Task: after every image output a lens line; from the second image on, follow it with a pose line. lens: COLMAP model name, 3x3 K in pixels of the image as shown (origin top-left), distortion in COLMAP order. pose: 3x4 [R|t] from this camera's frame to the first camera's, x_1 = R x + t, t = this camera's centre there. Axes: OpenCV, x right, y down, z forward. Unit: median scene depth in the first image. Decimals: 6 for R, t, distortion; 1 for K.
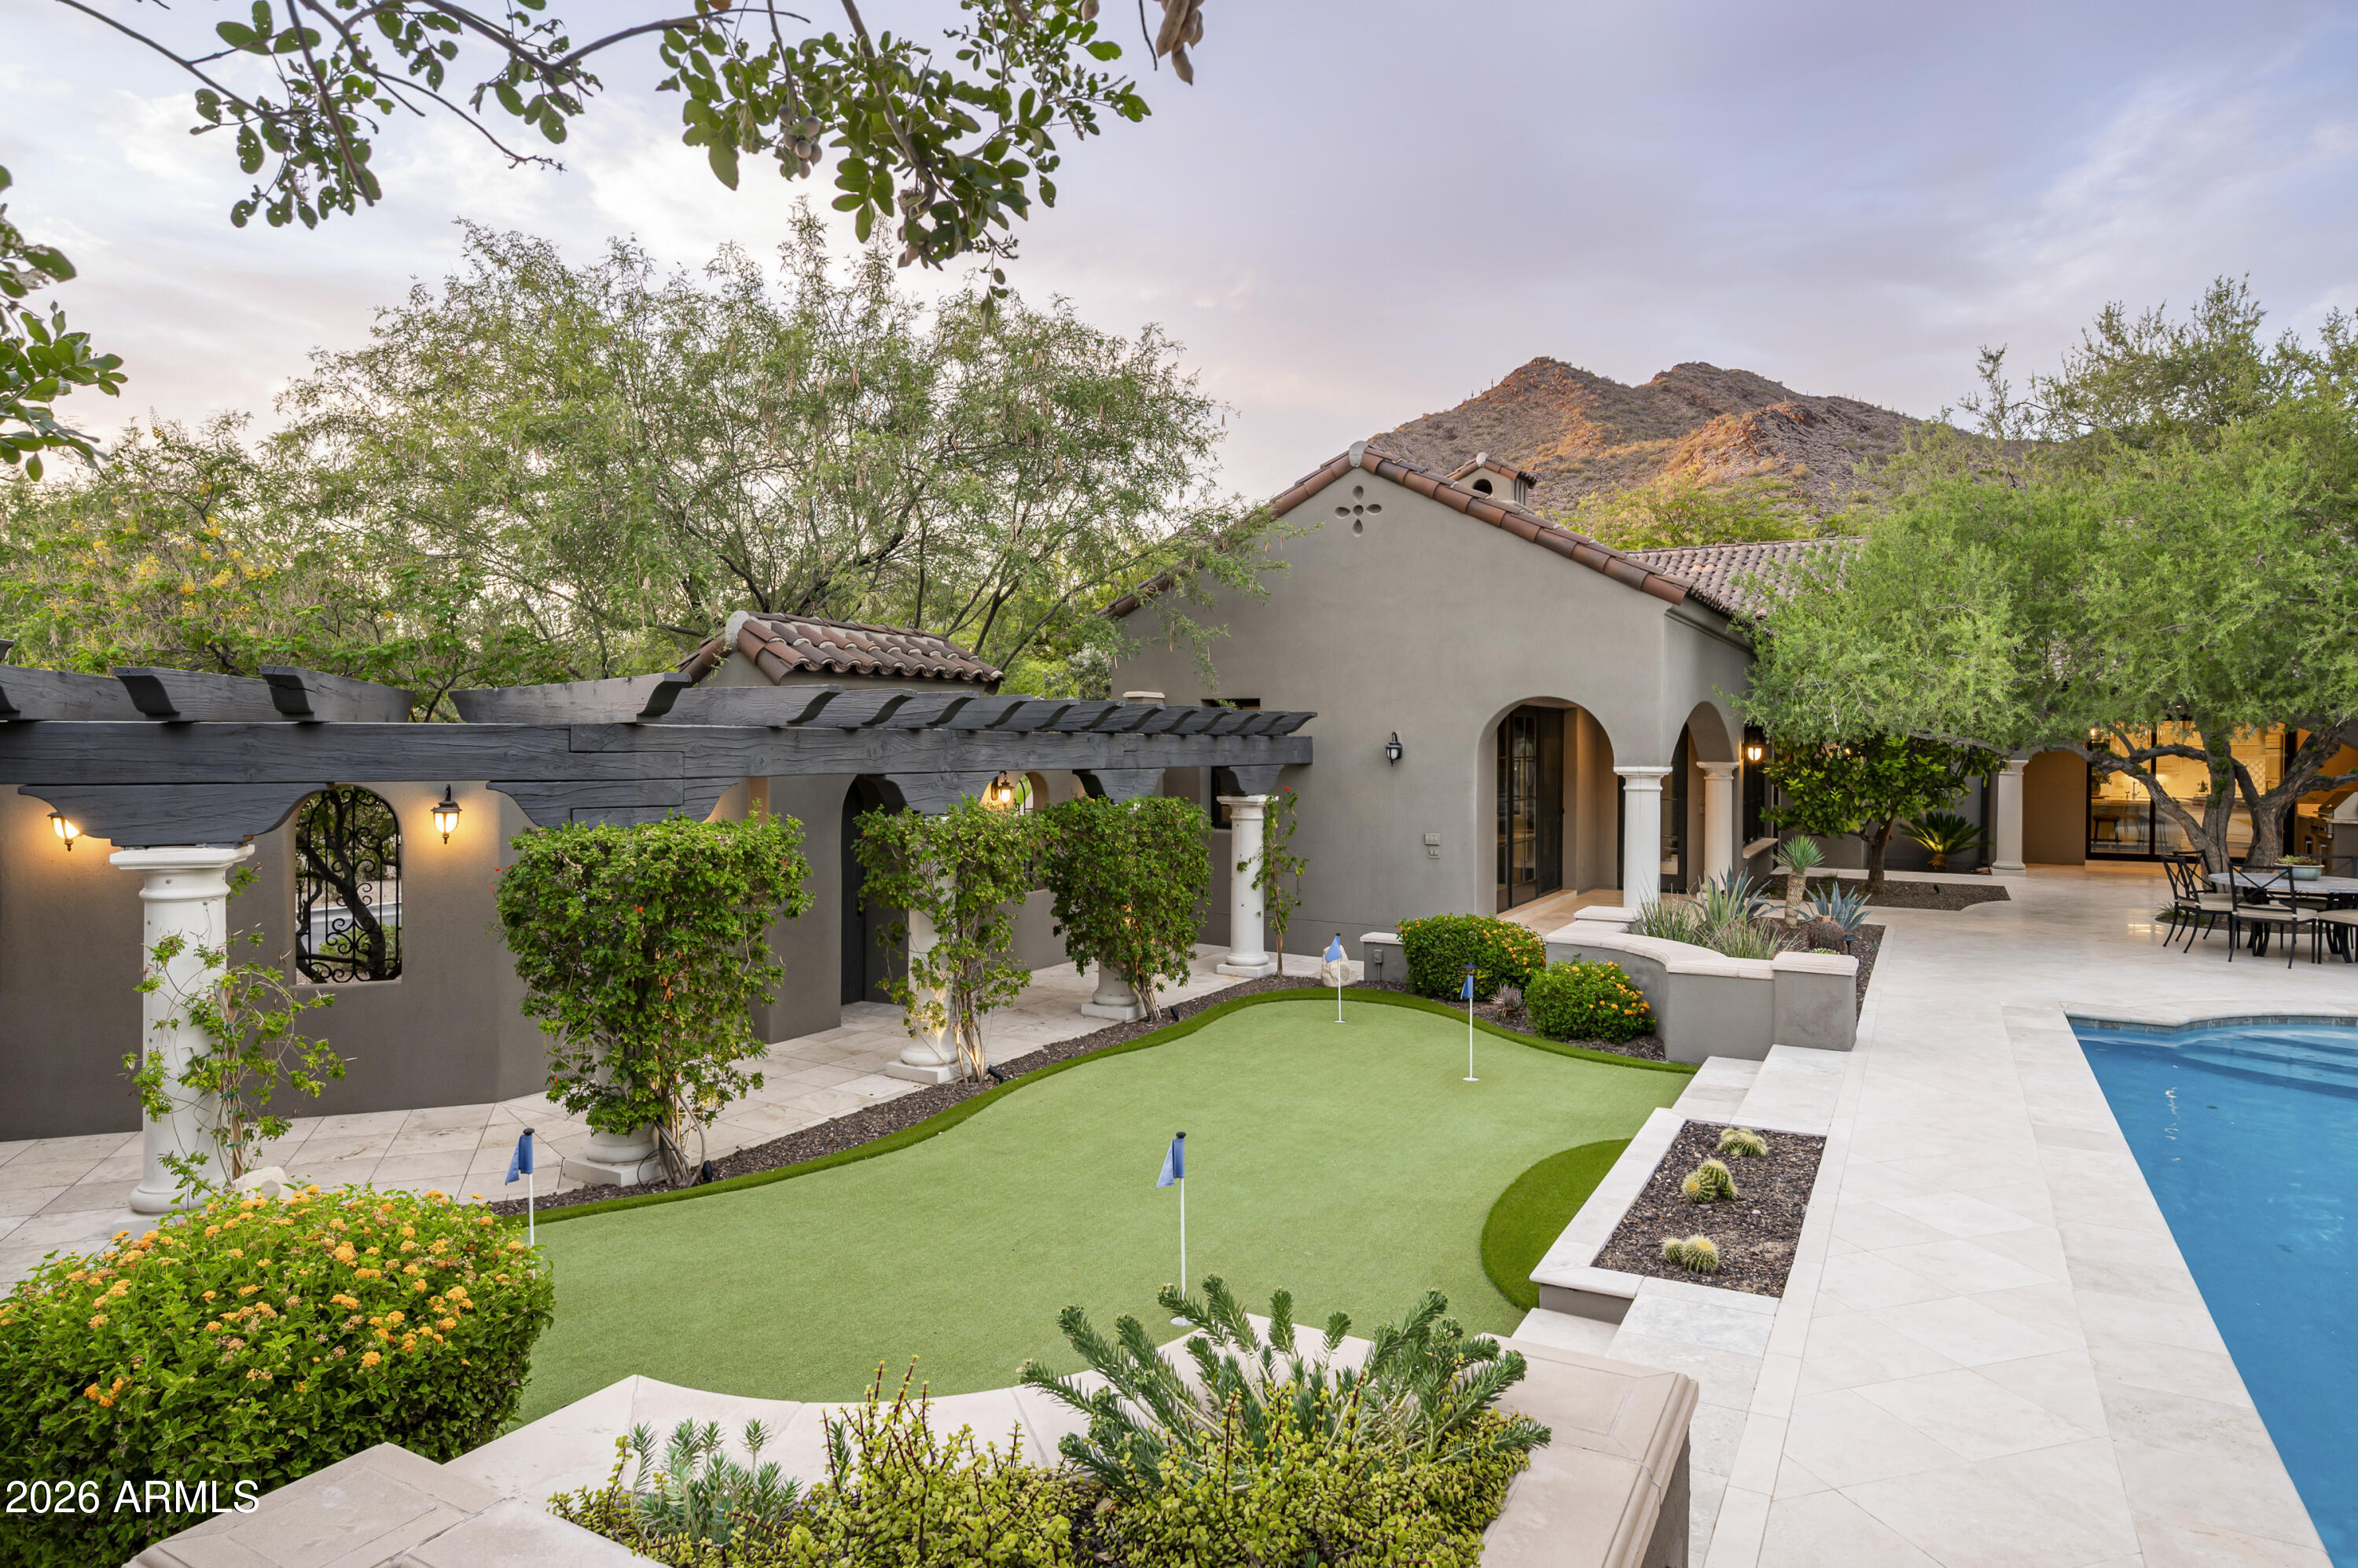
lens RADIAL K [[1346.8, 0, 1182.9], [0, 1346.8, 756.0], [0, 0, 1]] dist [-0.000627, -0.000017]
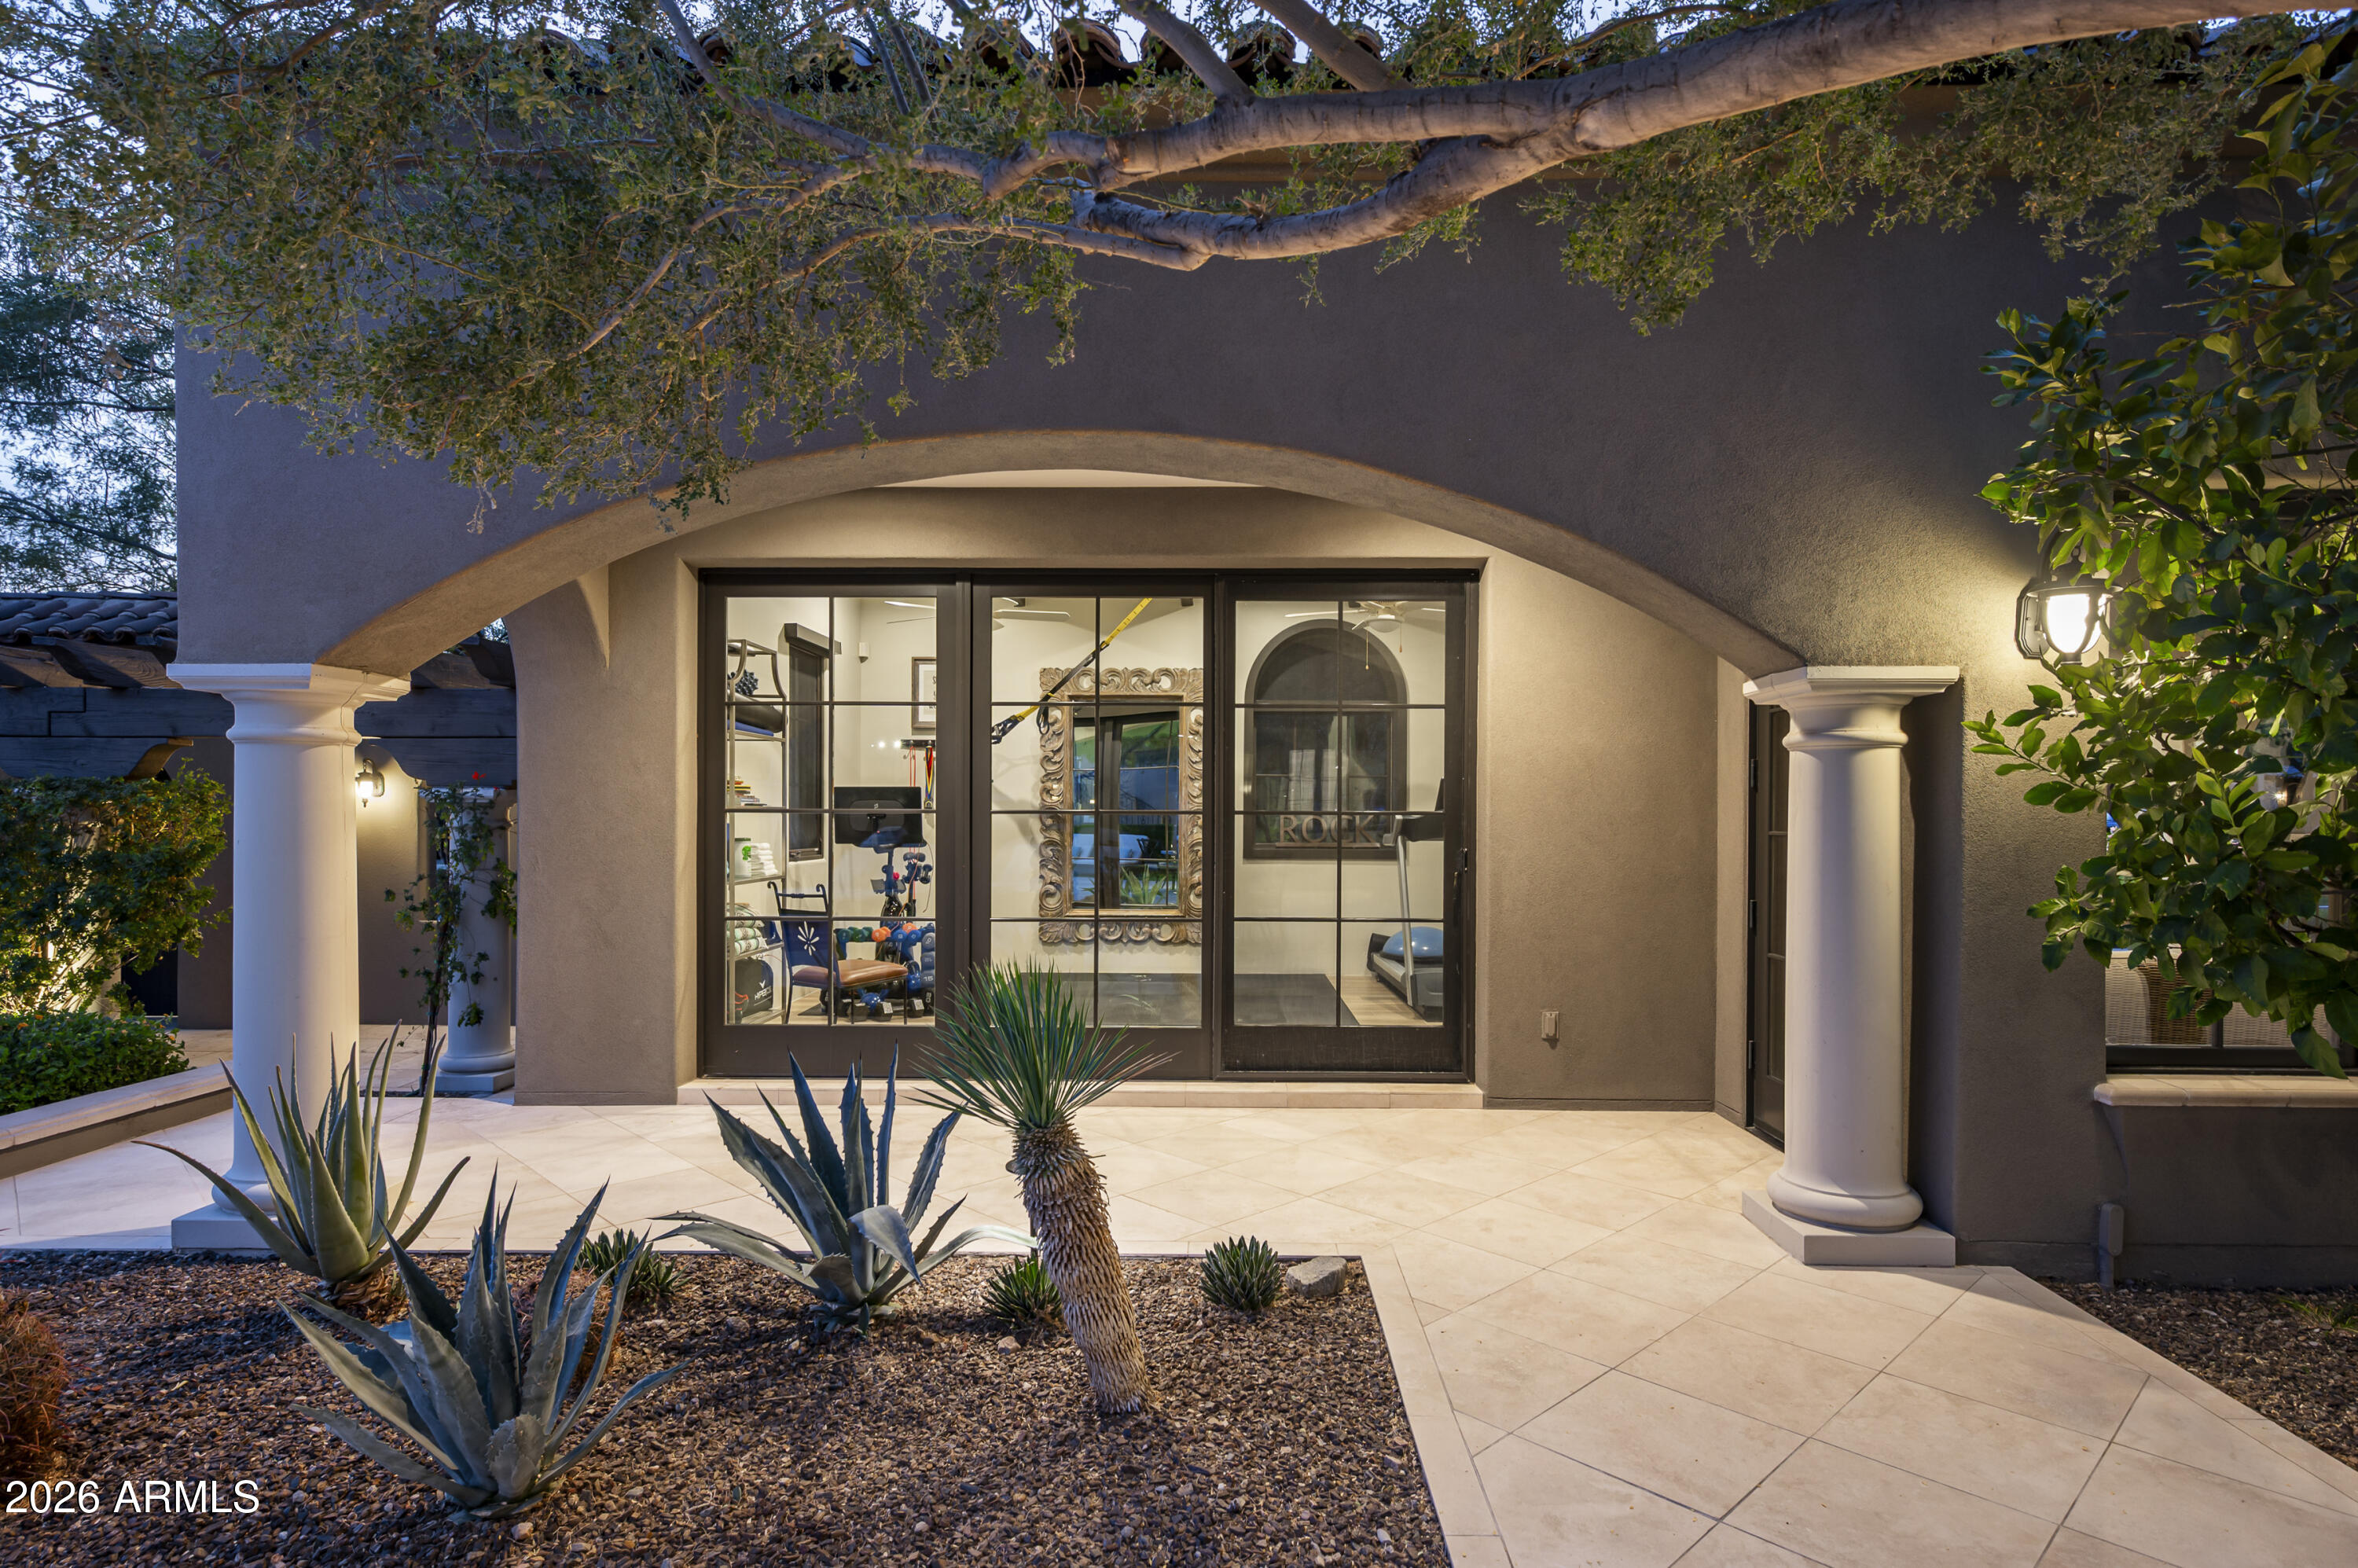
lens RADIAL K [[1251.2, 0, 1193.6], [0, 1251.2, 830.2], [0, 0, 1]] dist [-0.001381, -0.000462]
pose [[0.475846, 0.008914, -0.879483, 0.702236], [-0.009901, 0.999940, 0.004777, 0.042033], [0.879473, 0.006435, 0.475905, 1.014858]]
